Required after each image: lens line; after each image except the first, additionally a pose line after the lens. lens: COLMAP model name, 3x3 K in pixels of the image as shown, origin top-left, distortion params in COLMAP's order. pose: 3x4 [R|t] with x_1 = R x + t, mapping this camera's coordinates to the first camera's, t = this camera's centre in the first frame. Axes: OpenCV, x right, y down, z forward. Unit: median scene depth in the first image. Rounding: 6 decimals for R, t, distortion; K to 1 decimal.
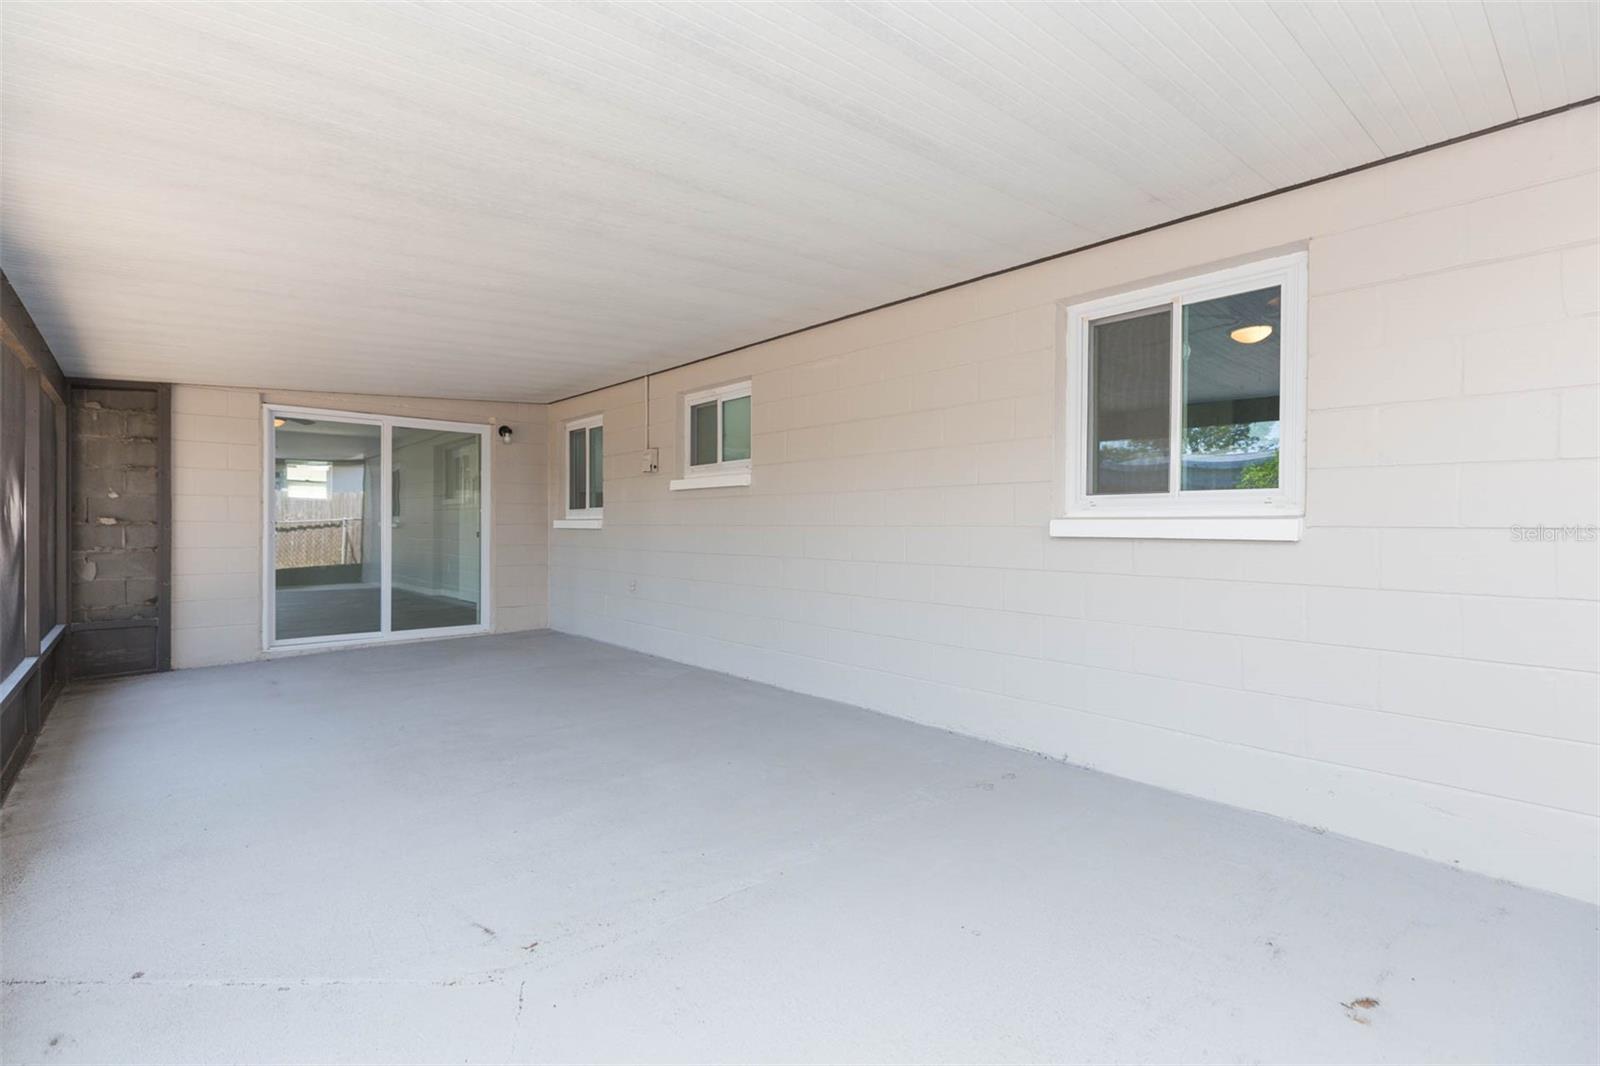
lens RADIAL K [[715.5, 0, 801.1], [0, 715.5, 531.3], [0, 0, 1]] dist [0.008008, -0.000738]
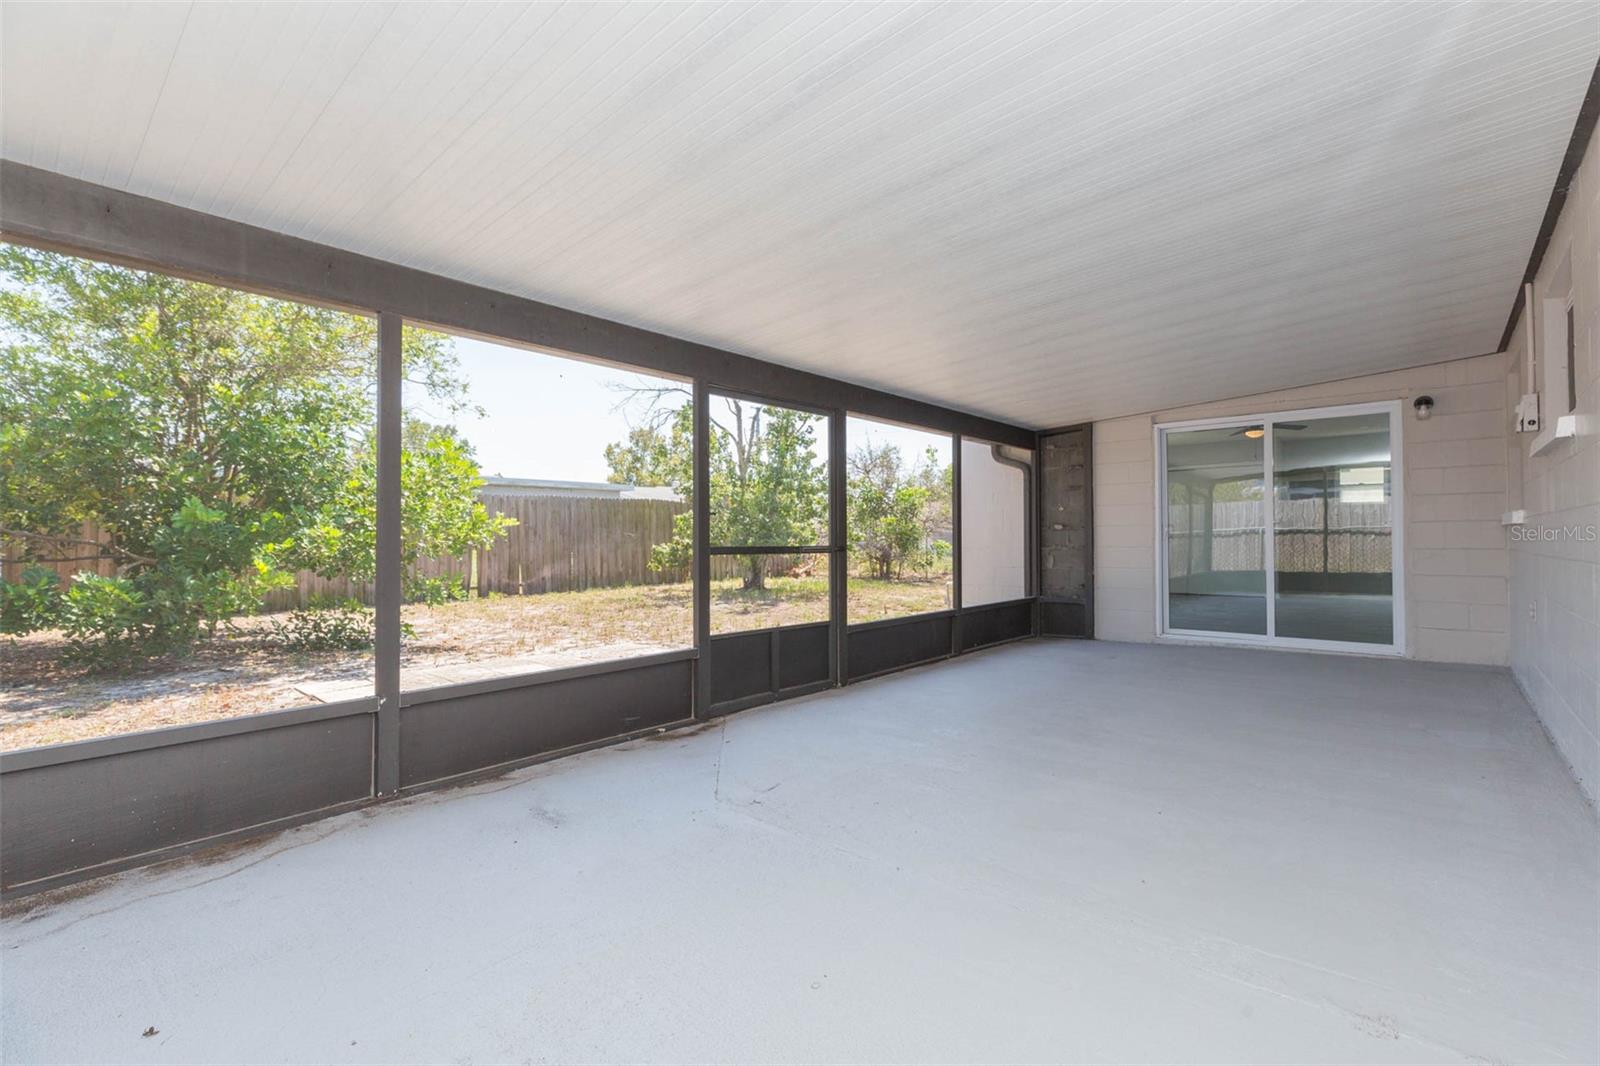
lens RADIAL K [[715.5, 0, 801.1], [0, 715.5, 531.3], [0, 0, 1]] dist [0.008008, -0.000738]
pose [[0.138673, -0.017901, -0.990176, 0.351736], [0.001988, 0.999840, -0.017798, 0.017592], [0.990336, 0.000499, 0.138687, 0.287269]]
